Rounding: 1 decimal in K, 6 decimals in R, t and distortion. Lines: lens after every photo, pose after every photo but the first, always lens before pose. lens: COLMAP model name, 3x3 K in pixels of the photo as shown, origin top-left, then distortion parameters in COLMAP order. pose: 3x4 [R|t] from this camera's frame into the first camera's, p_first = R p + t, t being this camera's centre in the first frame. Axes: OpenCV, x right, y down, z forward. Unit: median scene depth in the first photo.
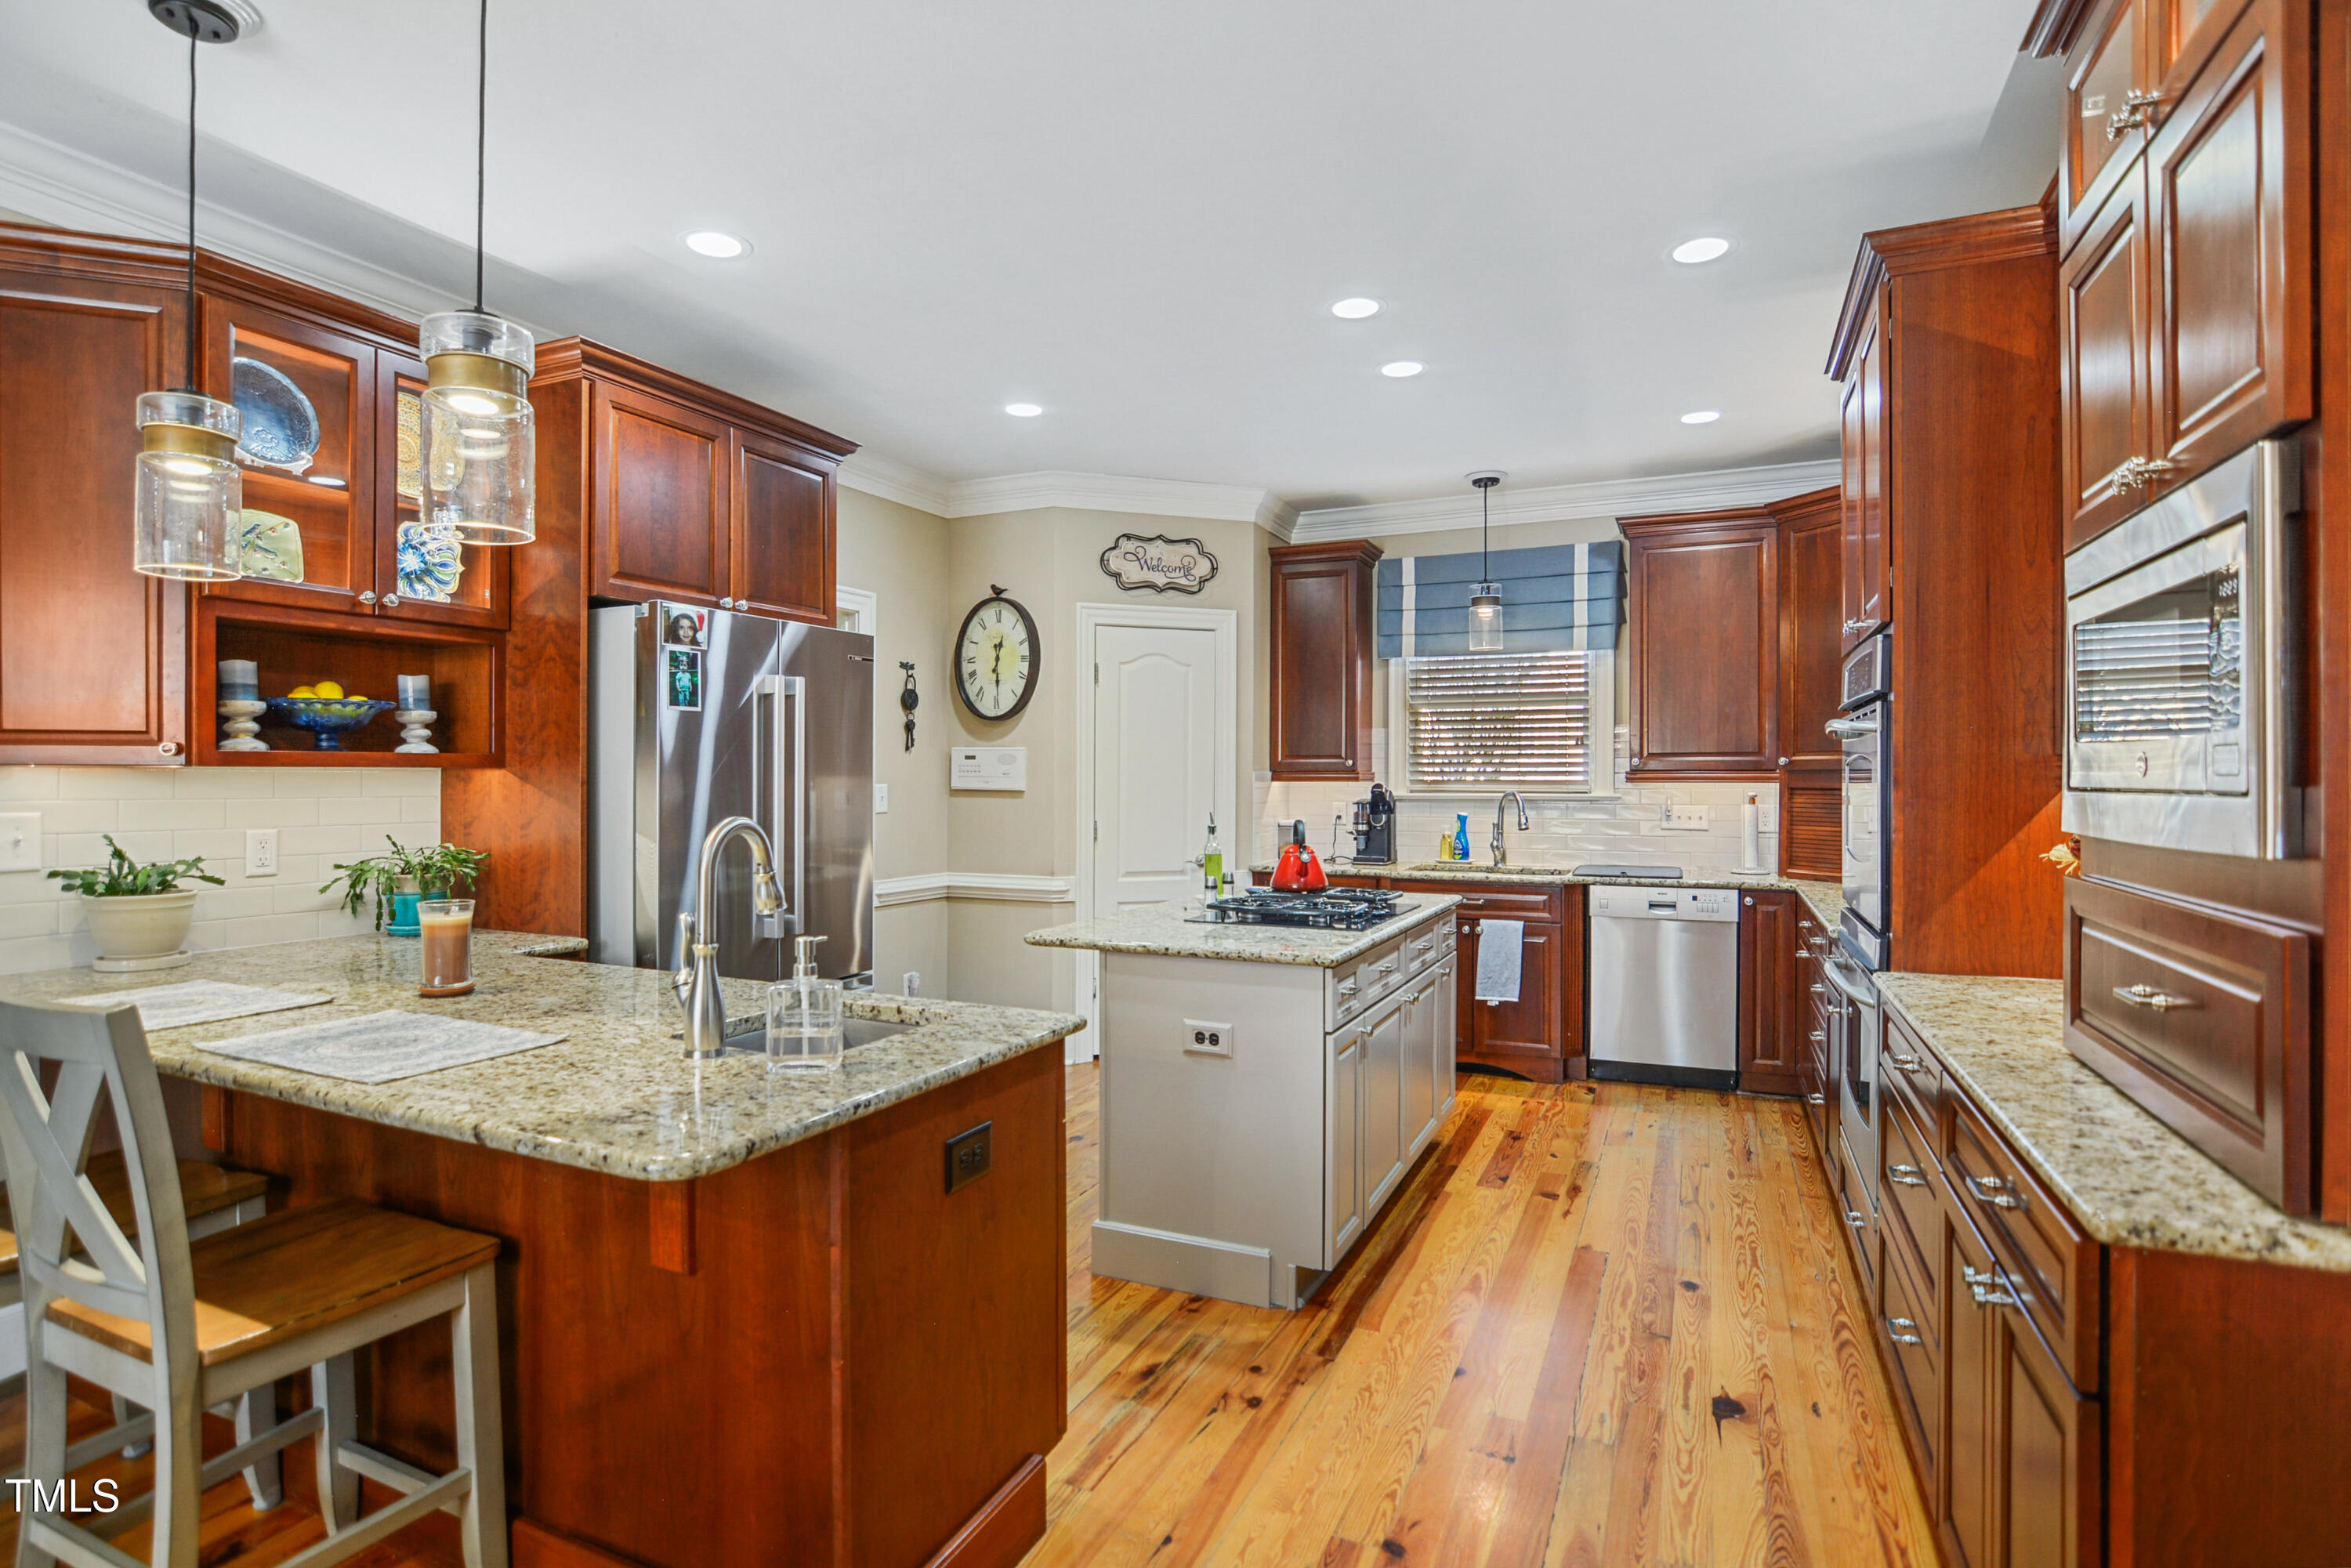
lens RADIAL K [[1157.5, 0, 1172.7], [0, 1157.5, 776.3], [0, 0, 1]] dist [-0.032202, 0.009678]
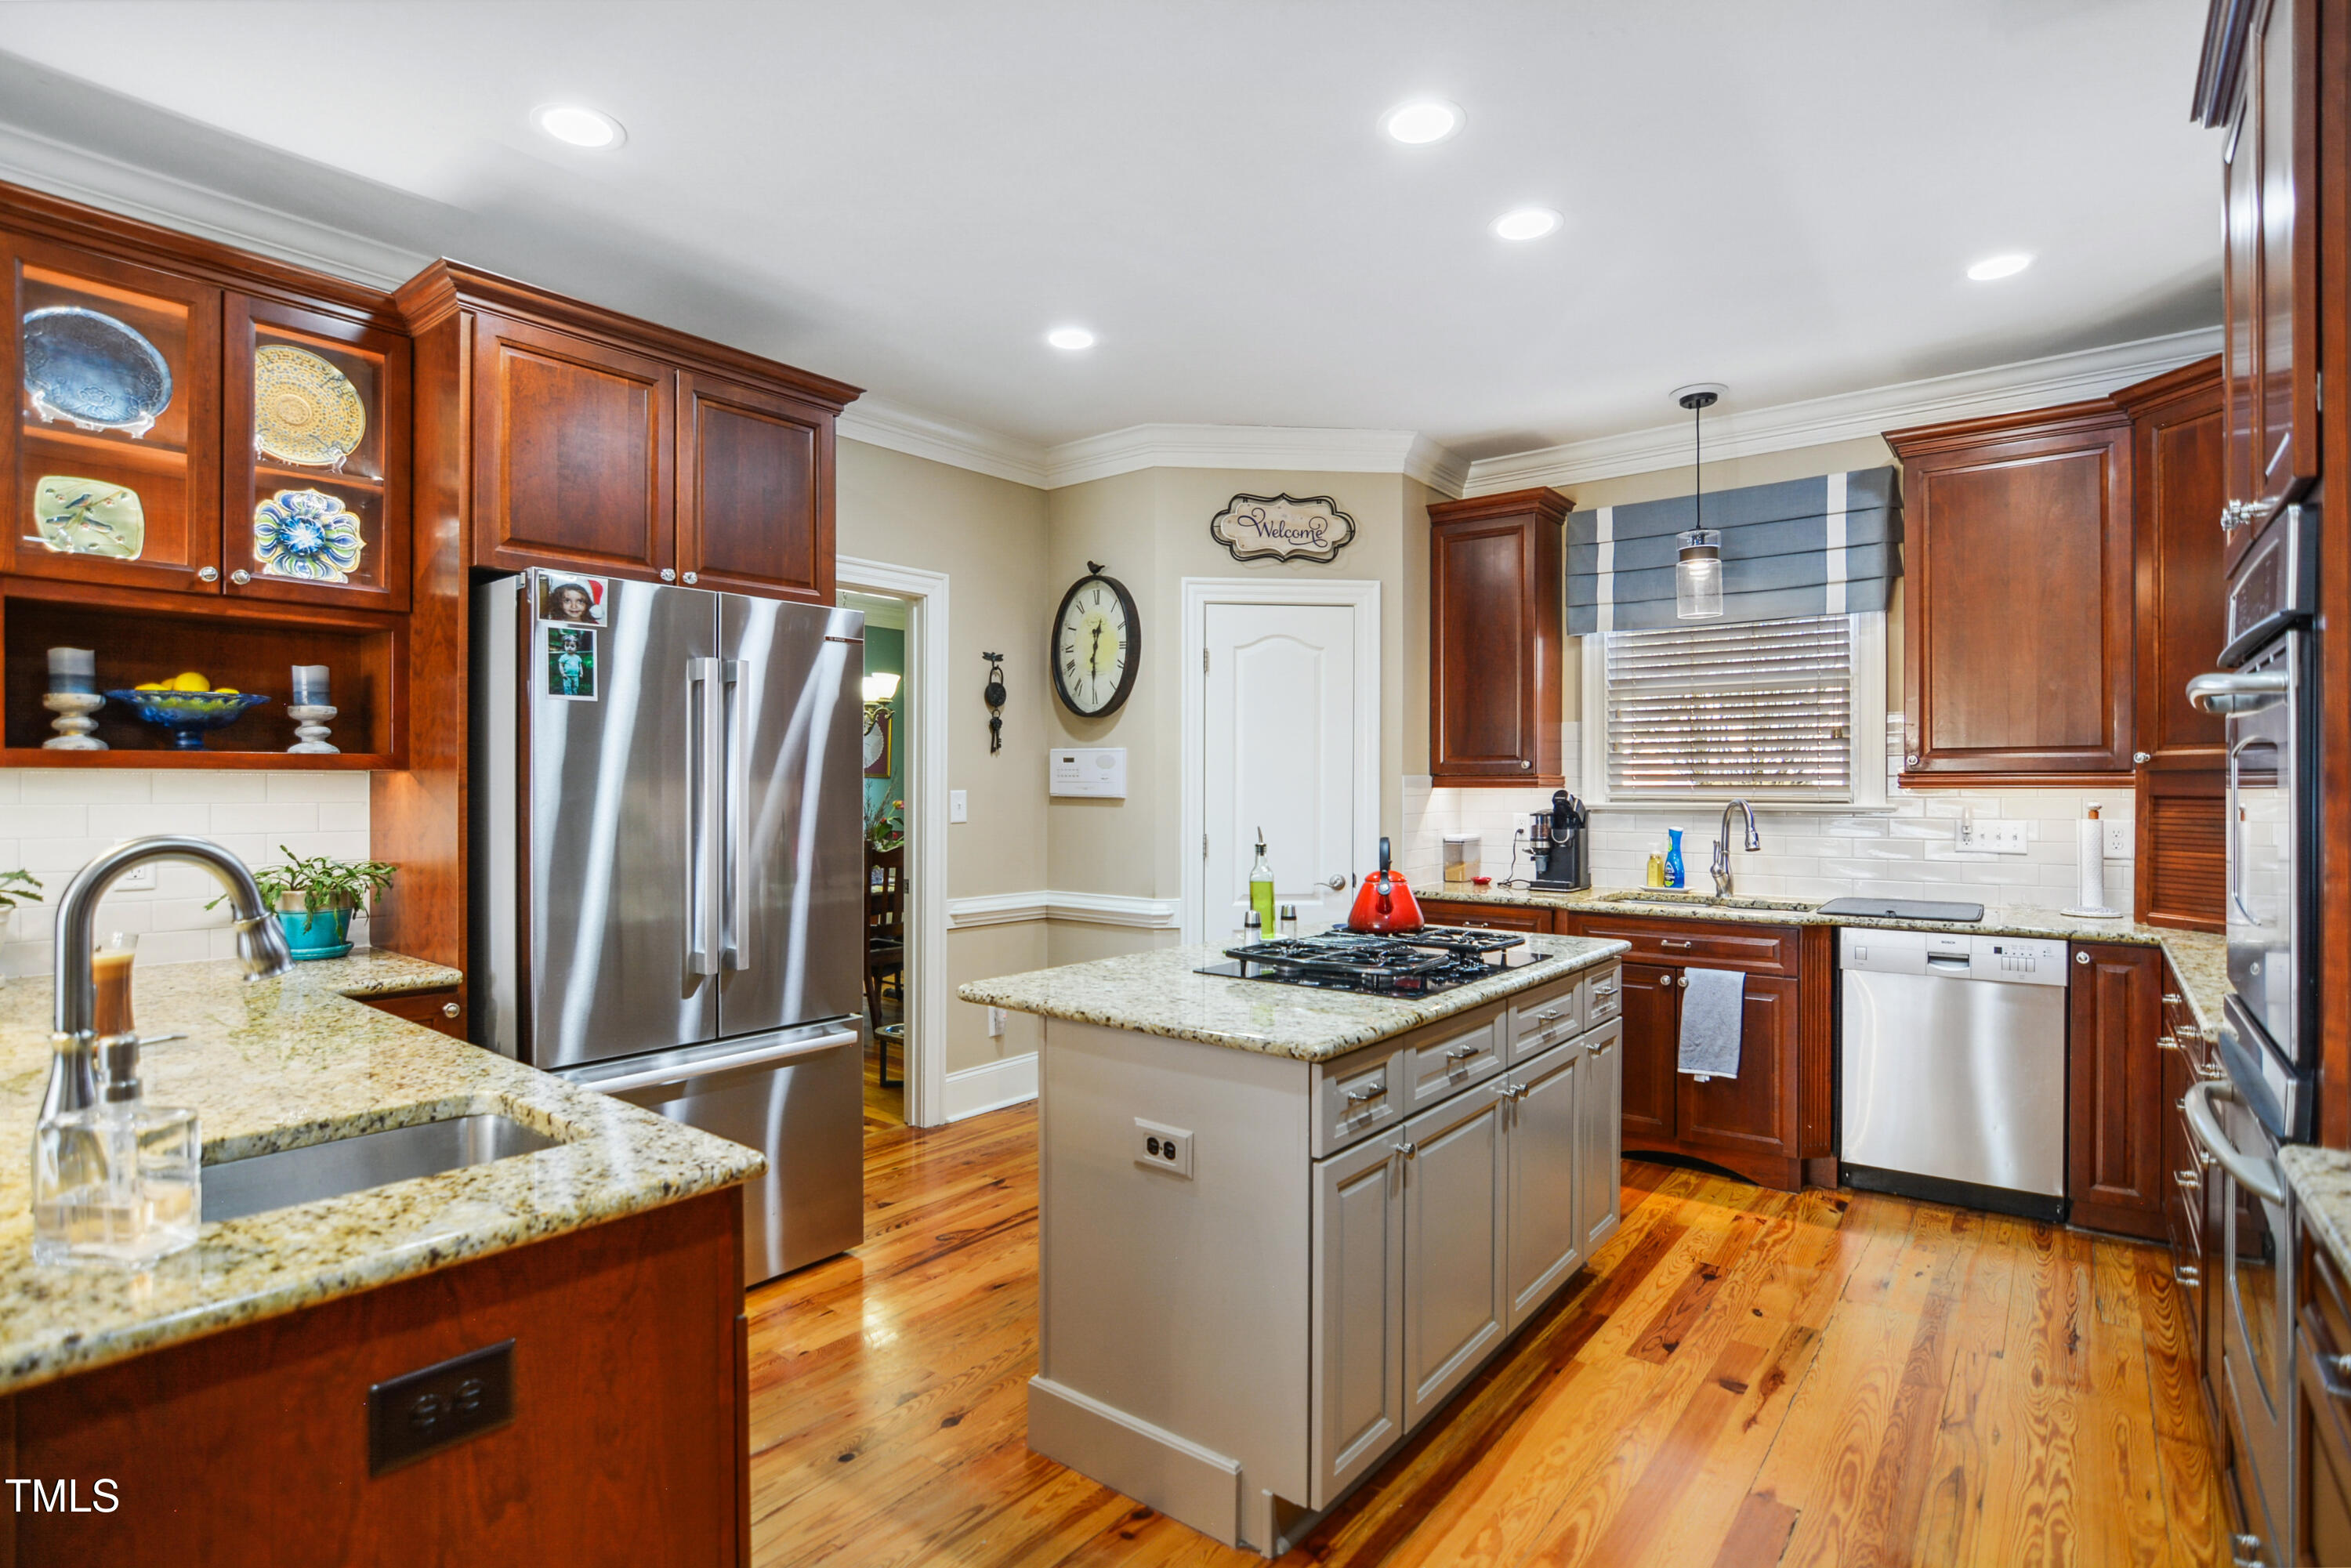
lens RADIAL K [[1157.5, 0, 1164.8], [0, 1157.5, 781.7], [0, 0, 1]] dist [-0.032202, 0.009678]
pose [[0.971103, -0.000964, -0.238660, 0.151229], [0.000428, 0.999997, -0.002295, 0.003056], [0.238661, 0.002127, 0.971101, 0.236611]]
